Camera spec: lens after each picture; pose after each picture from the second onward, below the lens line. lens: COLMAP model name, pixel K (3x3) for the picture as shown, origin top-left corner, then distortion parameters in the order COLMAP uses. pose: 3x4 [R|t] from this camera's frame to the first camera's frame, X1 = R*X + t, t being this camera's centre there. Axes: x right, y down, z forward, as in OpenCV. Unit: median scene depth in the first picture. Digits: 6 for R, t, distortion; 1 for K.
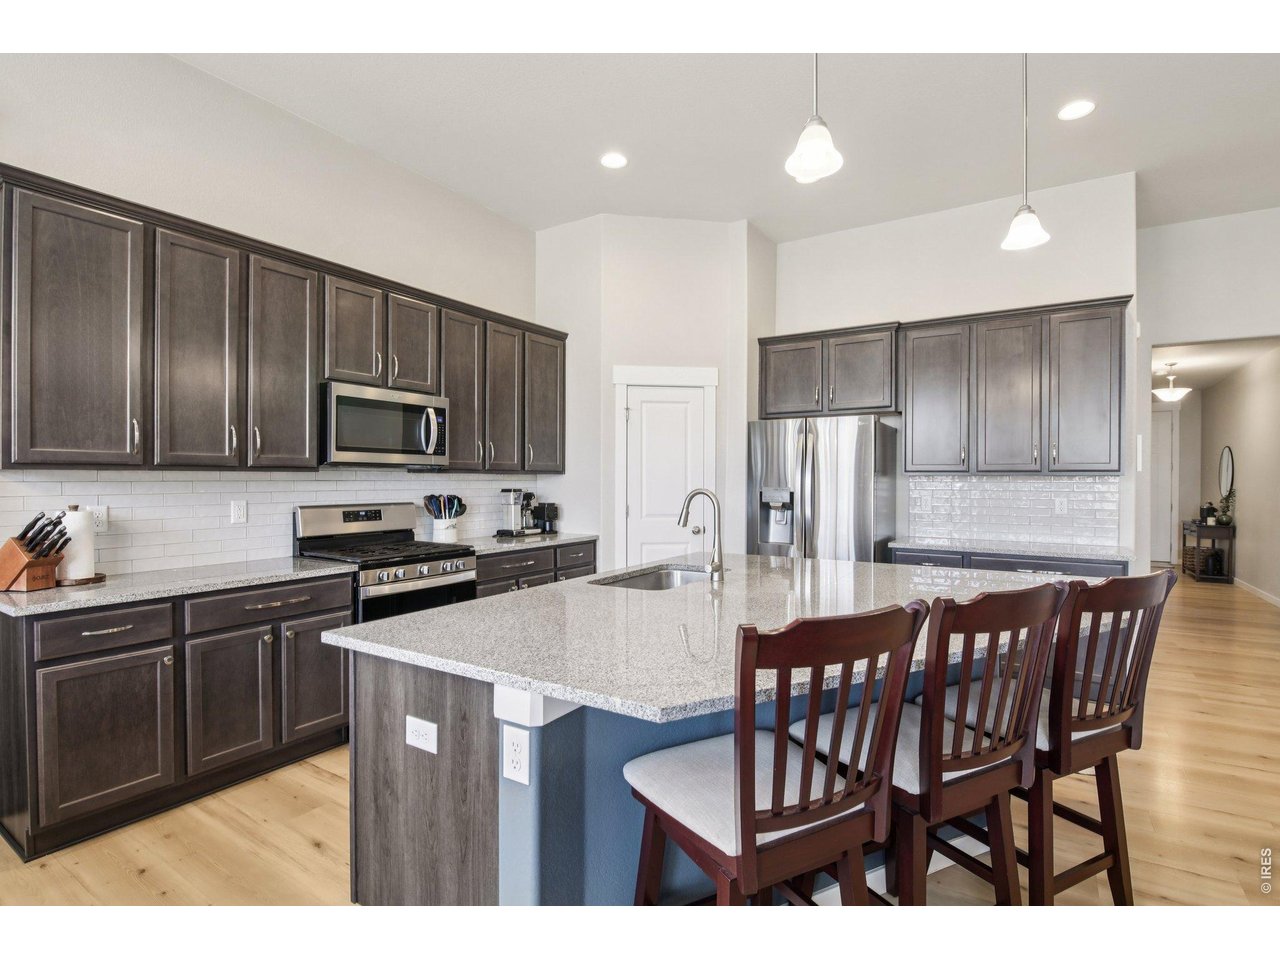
lens RADIAL K [[620.4, 0, 638.4], [0, 620.4, 477.8], [0, 0, 1]] dist [-0.000874, -0.000308]
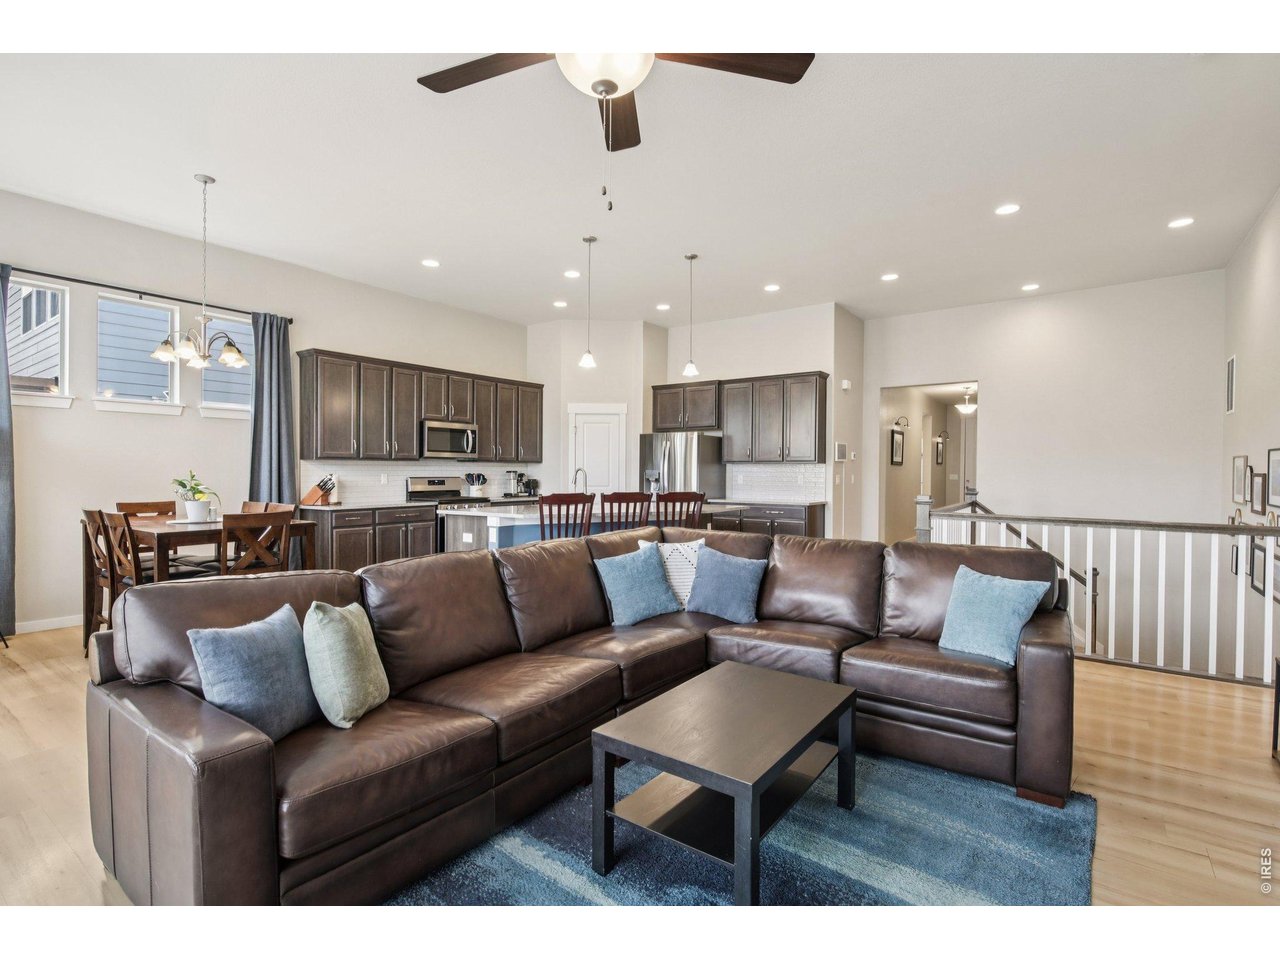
lens RADIAL K [[614.5, 0, 636.6], [0, 614.5, 471.4], [0, 0, 1]] dist [0.001393, 0.000123]
pose [[0.998699, 0.001765, -0.050963, 0.305742], [-0.001701, 0.999998, 0.001306, 0.018796], [0.050965, -0.001218, 0.998700, -0.948822]]
